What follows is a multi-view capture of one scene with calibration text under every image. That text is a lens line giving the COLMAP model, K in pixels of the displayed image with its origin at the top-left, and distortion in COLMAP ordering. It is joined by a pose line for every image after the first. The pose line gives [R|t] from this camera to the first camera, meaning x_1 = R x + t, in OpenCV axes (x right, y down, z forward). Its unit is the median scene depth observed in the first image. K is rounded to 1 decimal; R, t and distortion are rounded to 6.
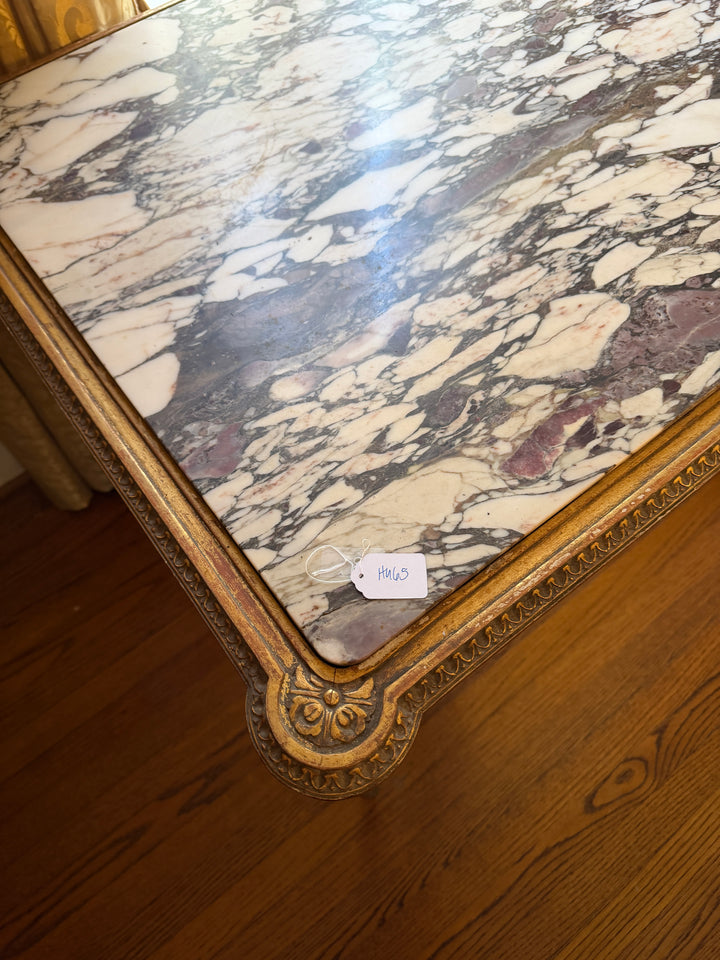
lens RADIAL K [[714.2, 0, 349.9], [0, 714.2, 480.9], [0, 0, 1]] dist [0.000754, -0.035083]
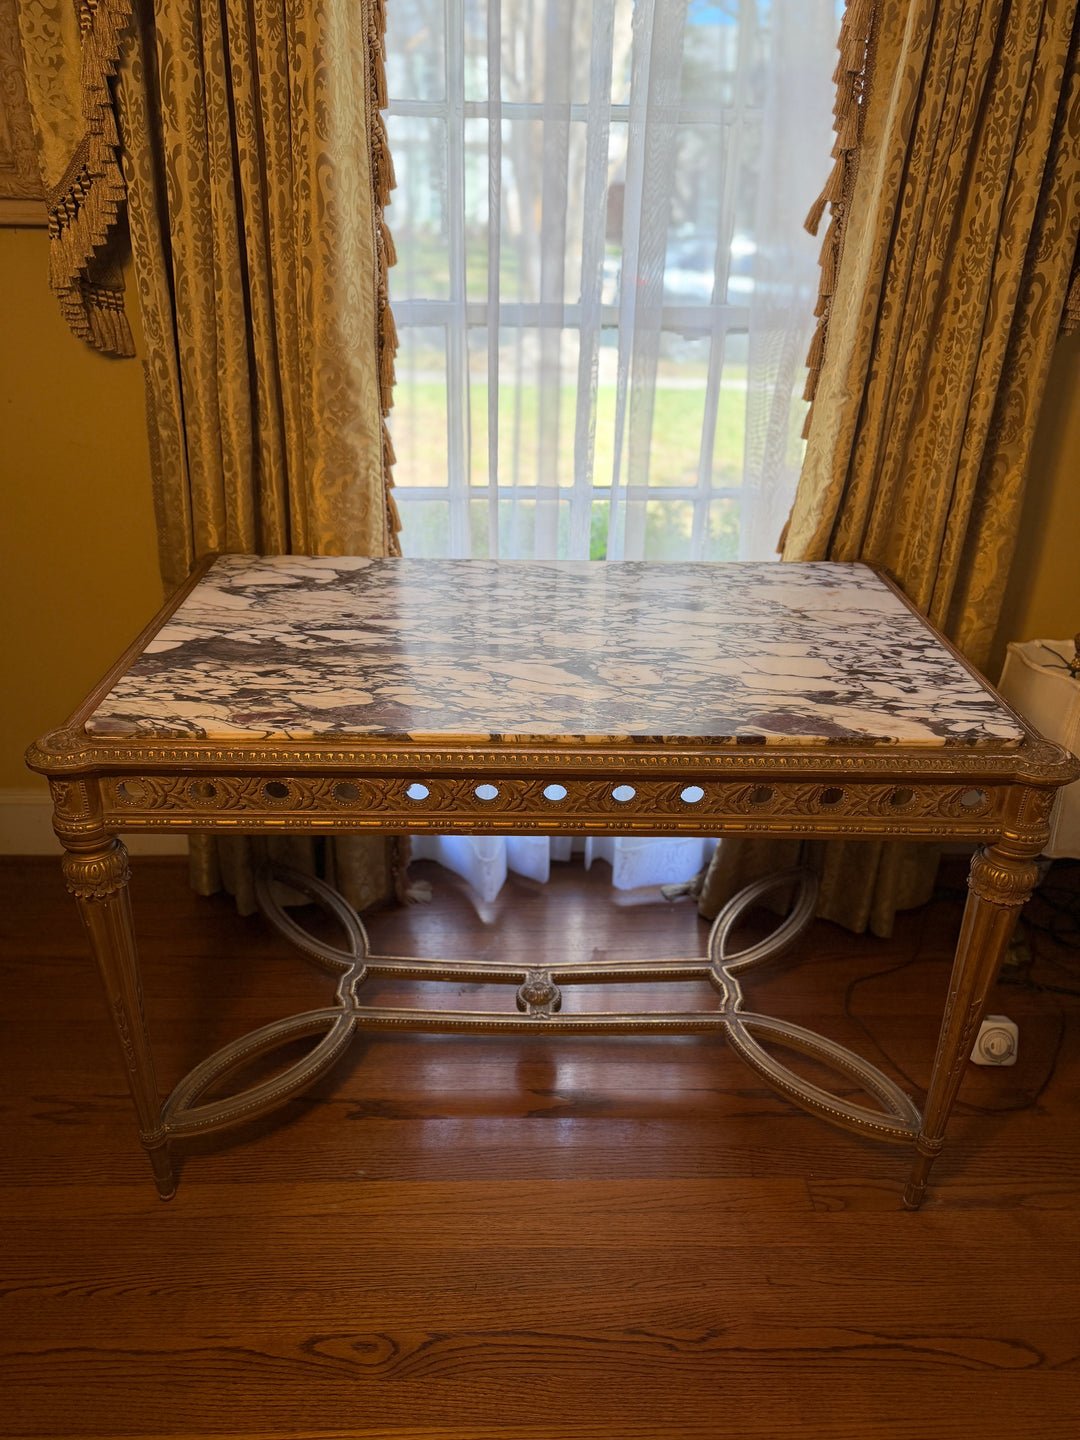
lens RADIAL K [[1017.6, 0, 533.1], [0, 1017.6, 719.1], [0, 0, 1]] dist [0.049887, -0.041382]
pose [[0.809747, 0.336736, -0.480539, 1.724995], [-0.550453, 0.719593, -0.423305, 0.556588], [0.203251, 0.607285, 0.768046, -0.707661]]
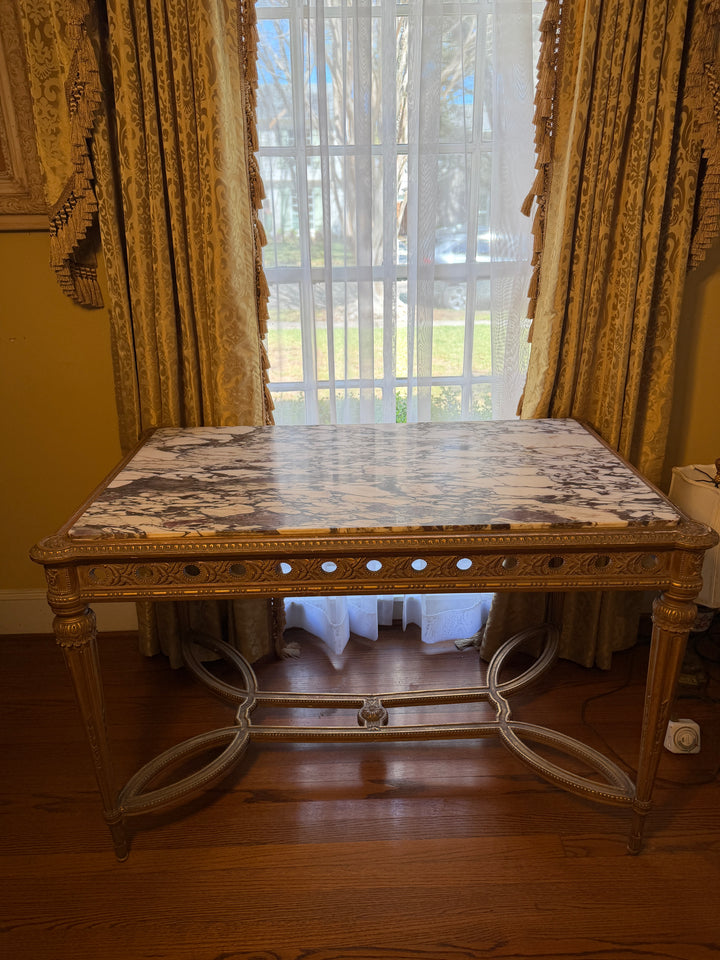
lens RADIAL K [[674.9, 0, 360.0], [0, 674.9, 480.0], [0, 0, 1]] dist [0.074710, -0.083807]
pose [[0.812465, 0.259393, -0.522126, 1.812719], [-0.532721, 0.694164, -0.484092, 0.620969], [0.236871, 0.671455, 0.702168, -0.681865]]
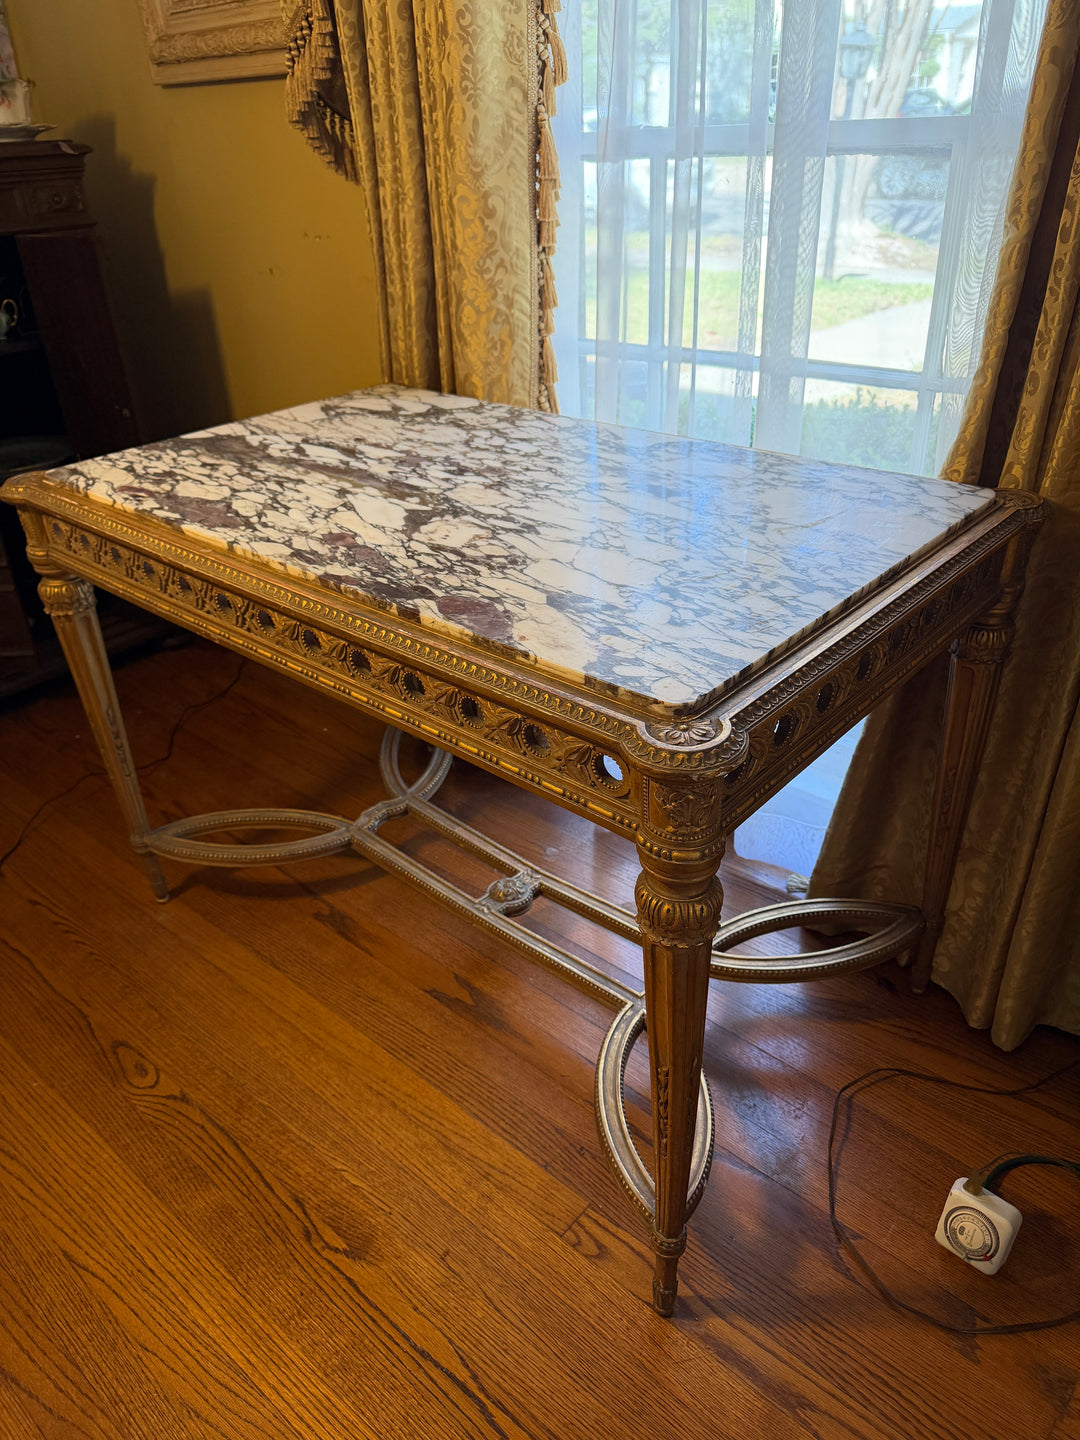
lens RADIAL K [[1039.7, 0, 543.1], [0, 1039.7, 707.3], [0, 0, 1]] dist [0.055761, -0.053058]
pose [[0.205364, 0.534346, -0.819939, 2.717485], [-0.855257, 0.505266, 0.115068, -0.890788], [0.475773, 0.677628, 0.560767, 0.246084]]
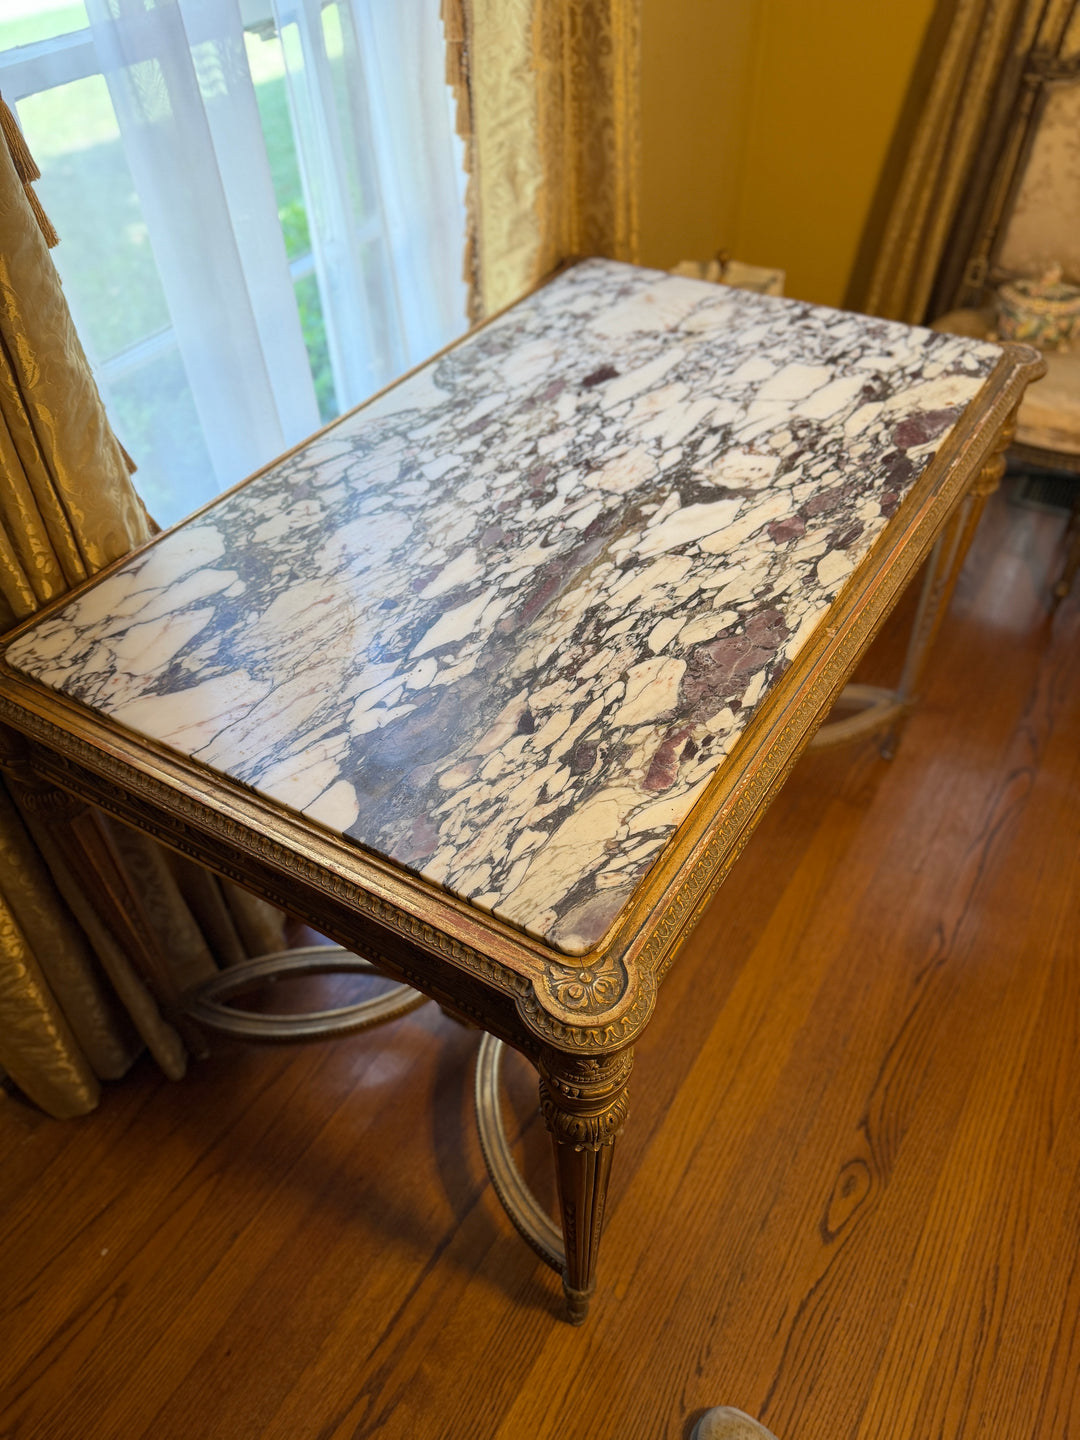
lens RADIAL K [[1039.7, 0, 543.1], [0, 1039.7, 707.3], [0, 0, 1]] dist [0.055761, -0.053058]
pose [[0.933286, -0.220936, 0.283132, -0.368033], [0.302127, 0.909226, -0.286403, 0.271839], [-0.194154, 0.352838, 0.915319, -0.596383]]
